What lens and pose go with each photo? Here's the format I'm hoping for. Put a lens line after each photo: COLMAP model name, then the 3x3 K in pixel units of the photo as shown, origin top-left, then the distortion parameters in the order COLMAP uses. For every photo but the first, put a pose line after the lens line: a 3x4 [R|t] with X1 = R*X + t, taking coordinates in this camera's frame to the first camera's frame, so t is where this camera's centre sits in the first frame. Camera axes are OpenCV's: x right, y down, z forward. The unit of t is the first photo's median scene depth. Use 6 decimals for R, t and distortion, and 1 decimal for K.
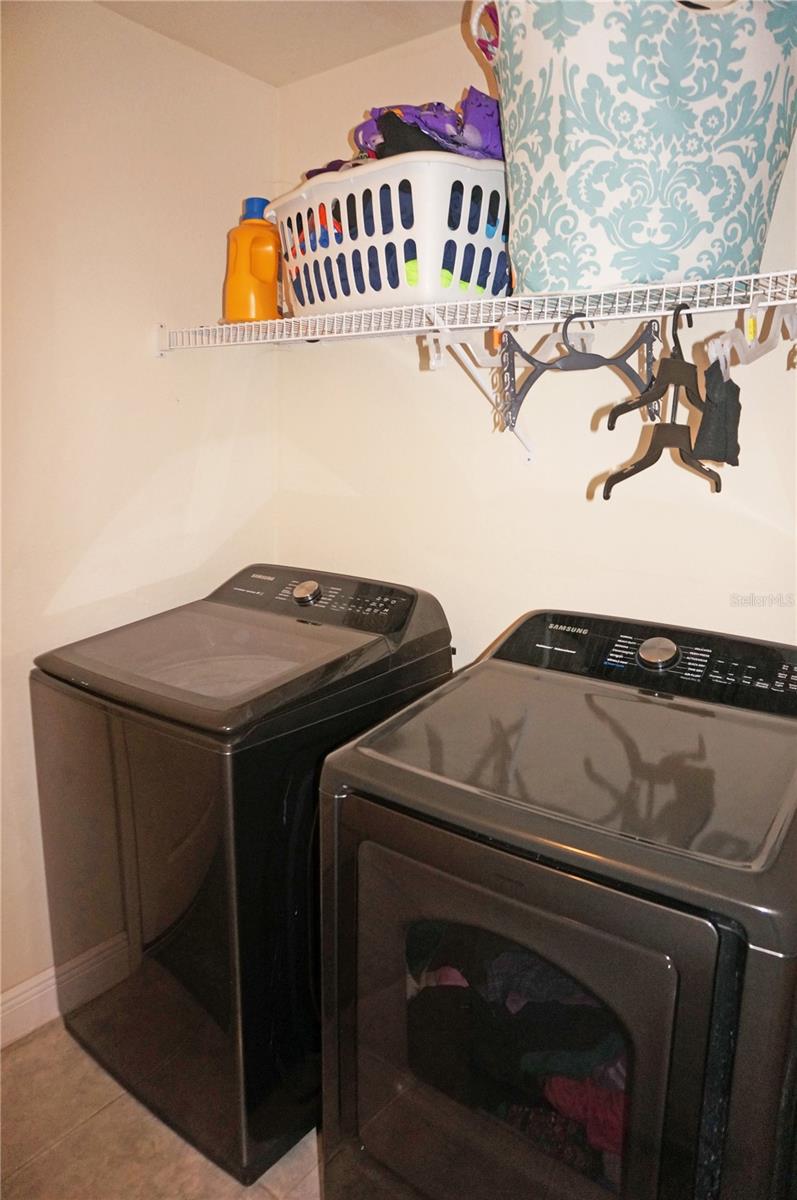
lens RADIAL K [[795.4, 0, 398.5], [0, 795.4, 600.0], [0, 0, 1]] dist [-0.054303, 0.036207]
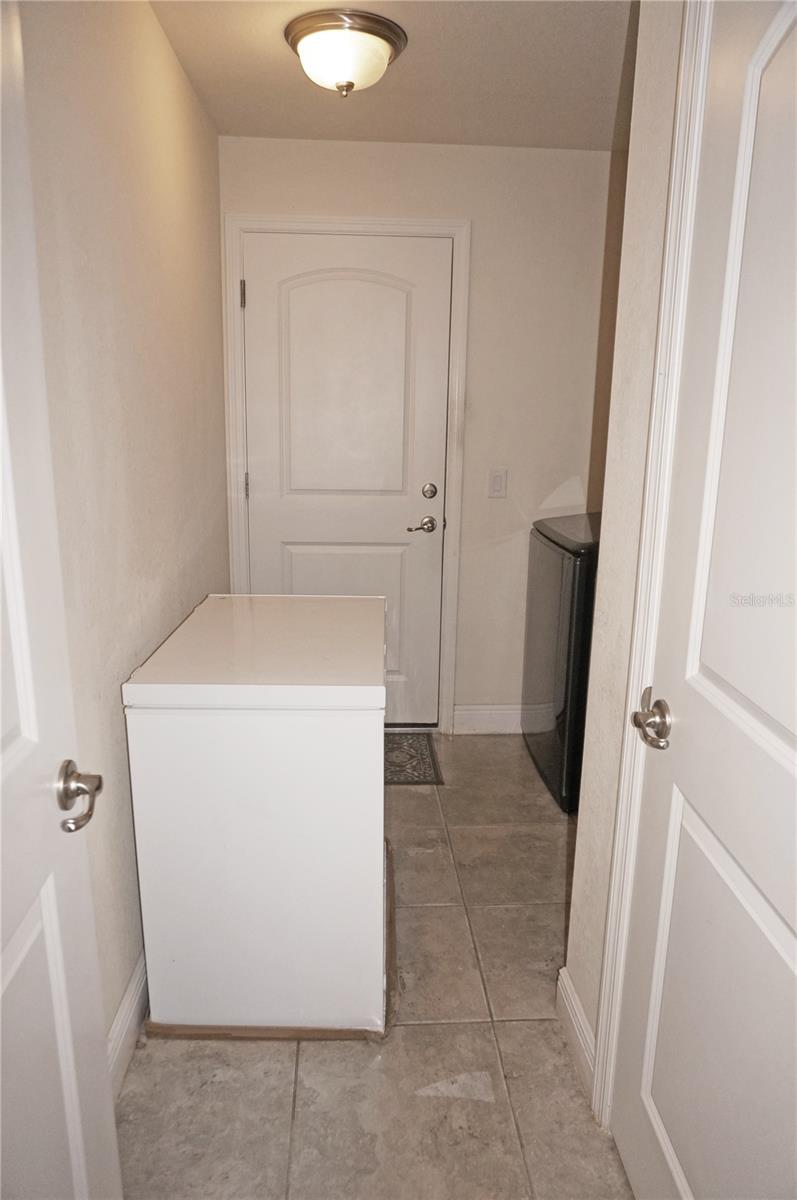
lens RADIAL K [[795.4, 0, 398.5], [0, 795.4, 600.0], [0, 0, 1]] dist [-0.054303, 0.036207]
pose [[0.685396, 0.171895, -0.707591, 0.665162], [-0.143311, 0.984575, 0.100367, 0.111367], [0.713929, 0.032614, 0.699458, -0.518498]]
